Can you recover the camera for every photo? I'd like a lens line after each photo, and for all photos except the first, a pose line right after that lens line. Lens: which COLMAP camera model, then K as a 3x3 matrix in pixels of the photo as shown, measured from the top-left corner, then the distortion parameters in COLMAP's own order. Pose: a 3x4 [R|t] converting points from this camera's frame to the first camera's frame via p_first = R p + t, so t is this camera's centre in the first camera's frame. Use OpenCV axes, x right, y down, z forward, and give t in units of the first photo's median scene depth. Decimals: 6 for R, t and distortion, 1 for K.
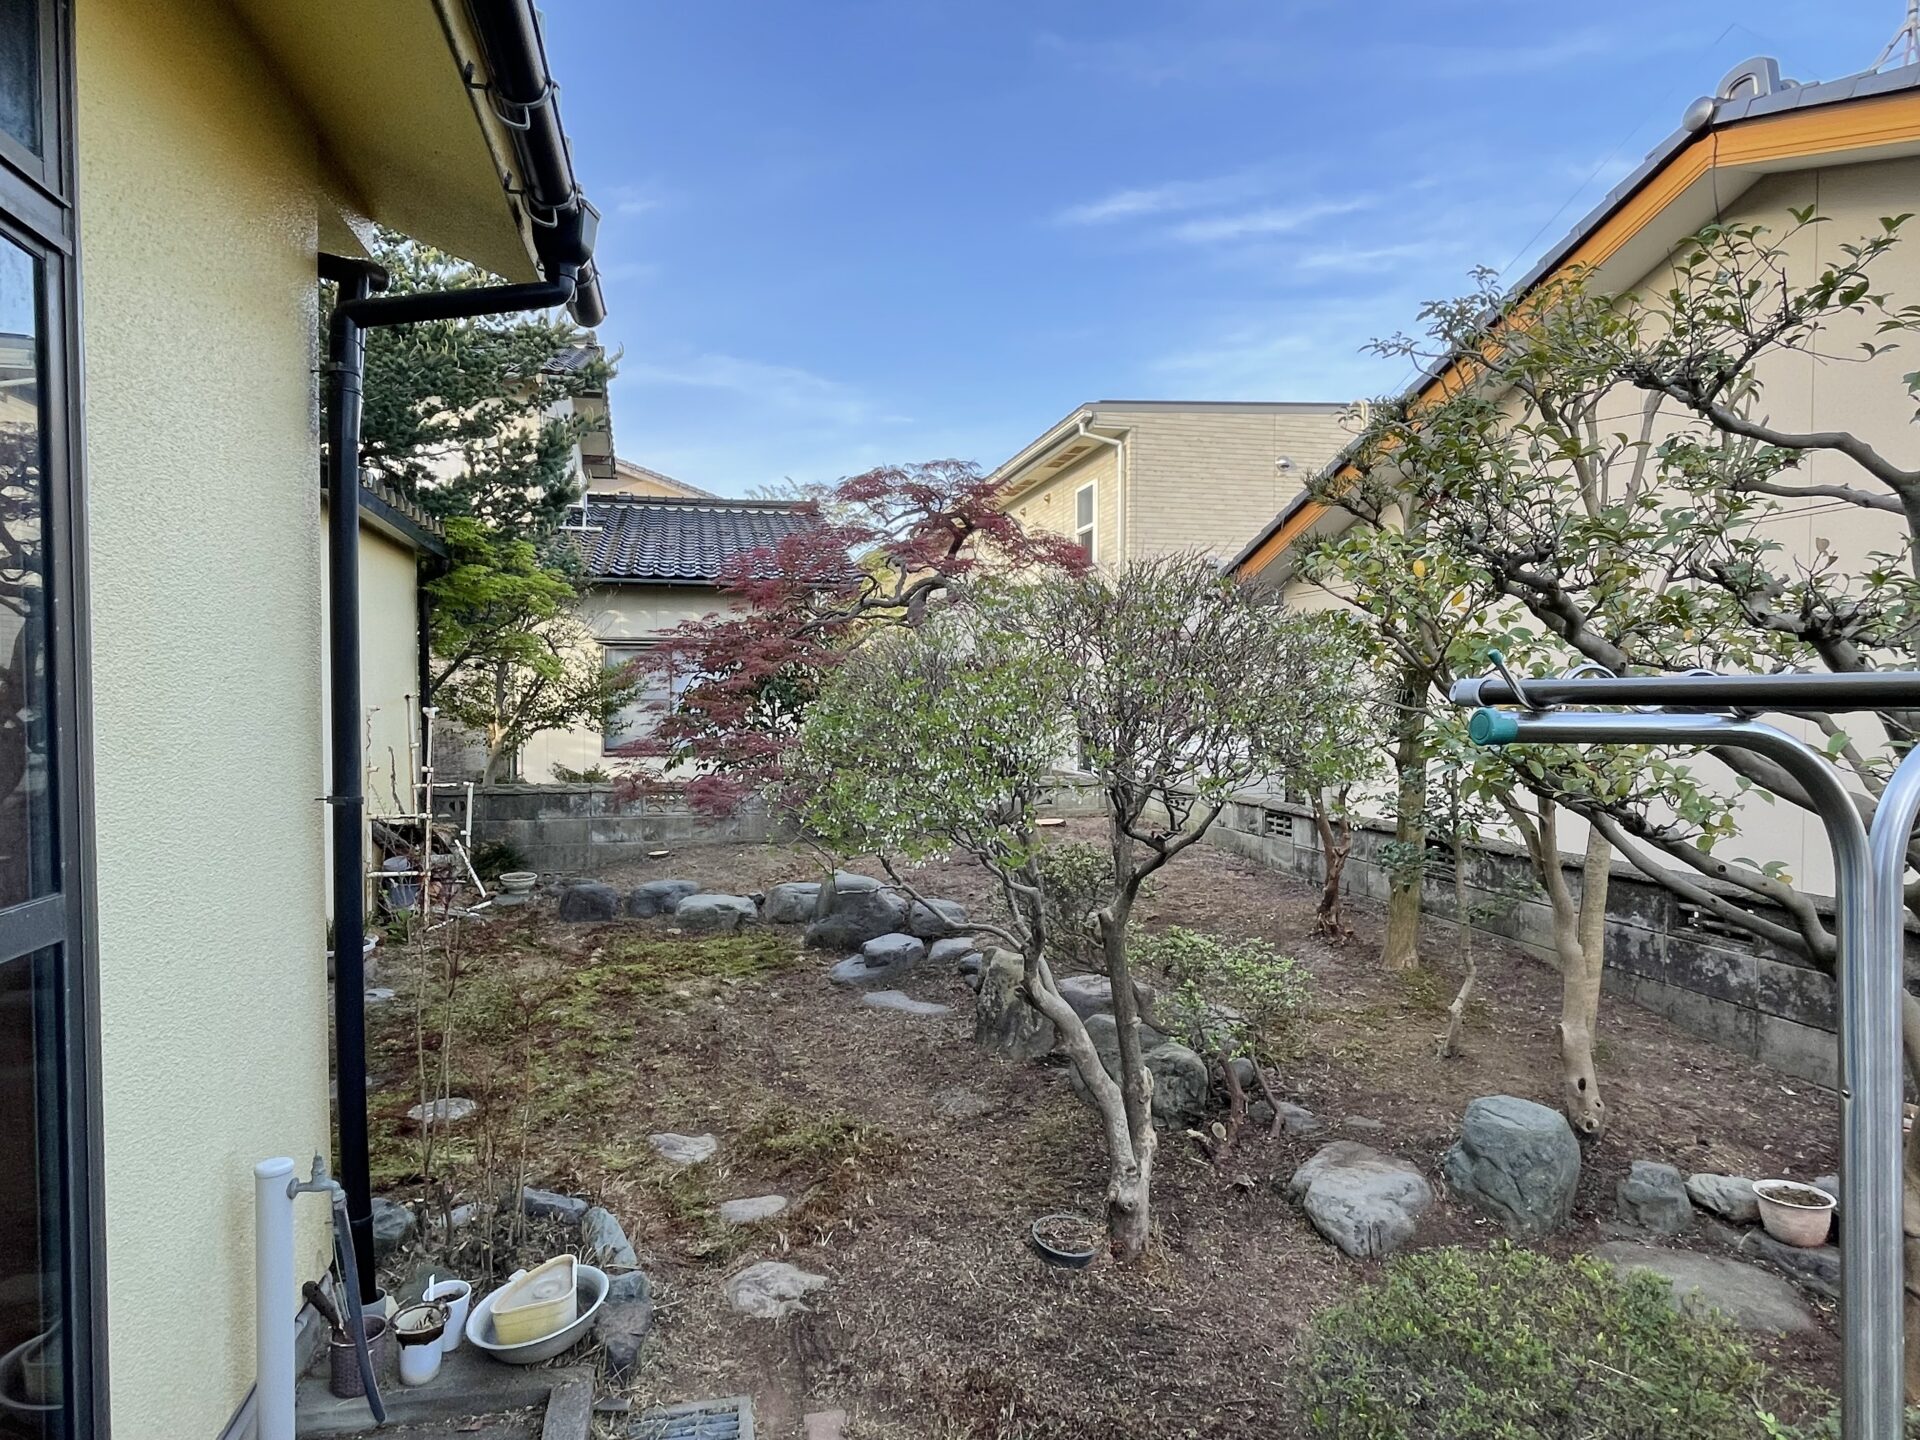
lens RADIAL K [[1063.0, 0, 961.6], [0, 1063.0, 718.6], [0, 0, 1]] dist [-0.001509, -0.000038]
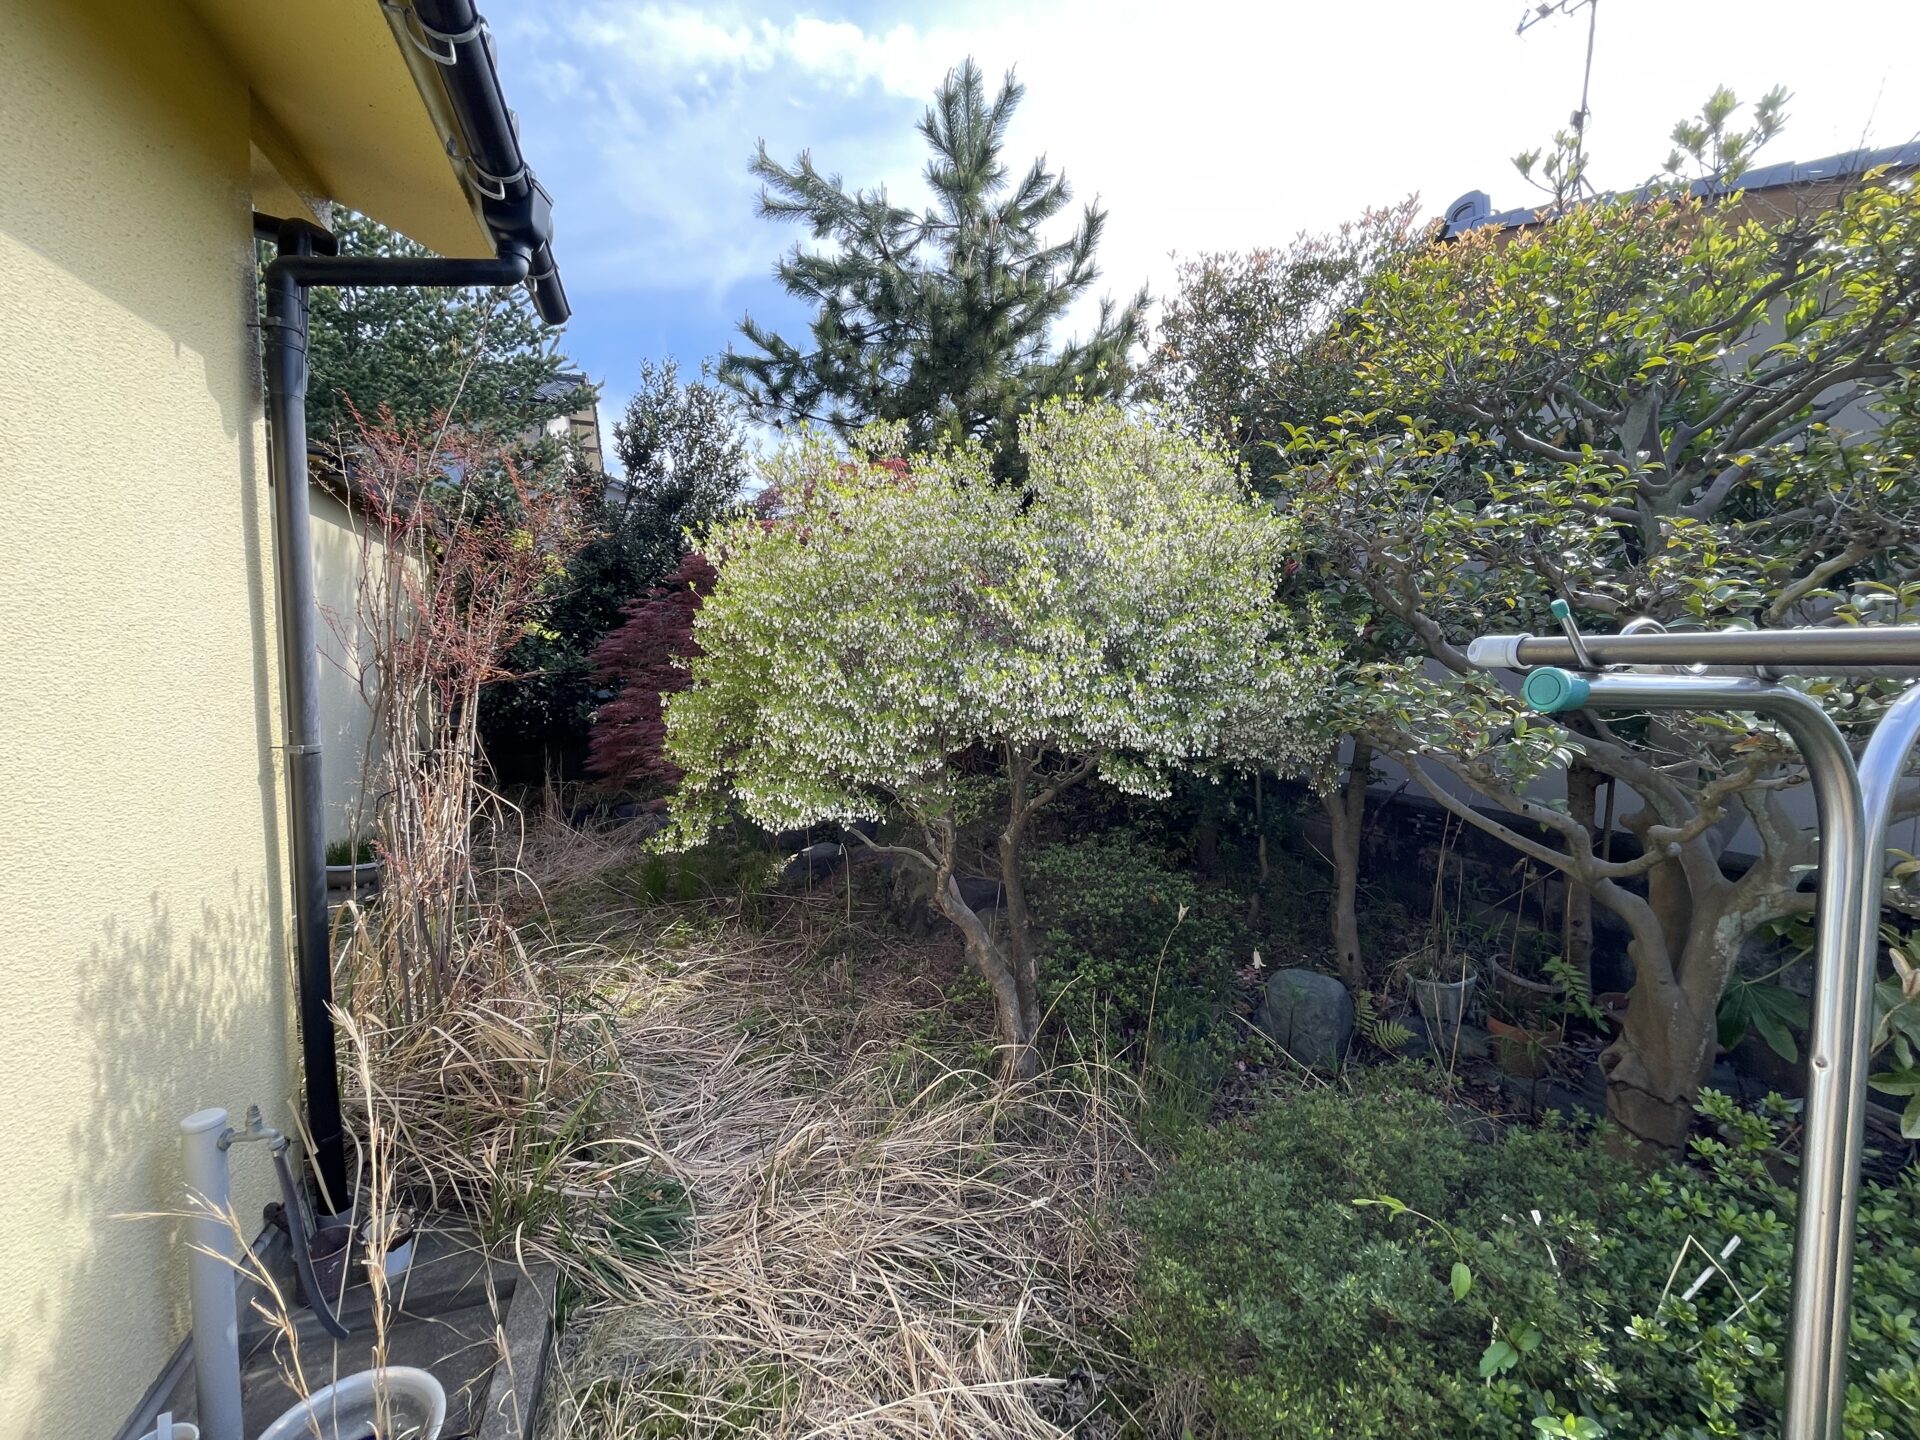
lens RADIAL K [[770.2, 0, 958.2], [0, 770.2, 719.3], [0, 0, 1]] dist [-0.000626, 0.000124]
pose [[0.994114, 0.004419, 0.108244, -0.018266], [-0.009881, 0.998701, 0.049983, 0.003371], [-0.107883, -0.050758, 0.992867, 0.171844]]
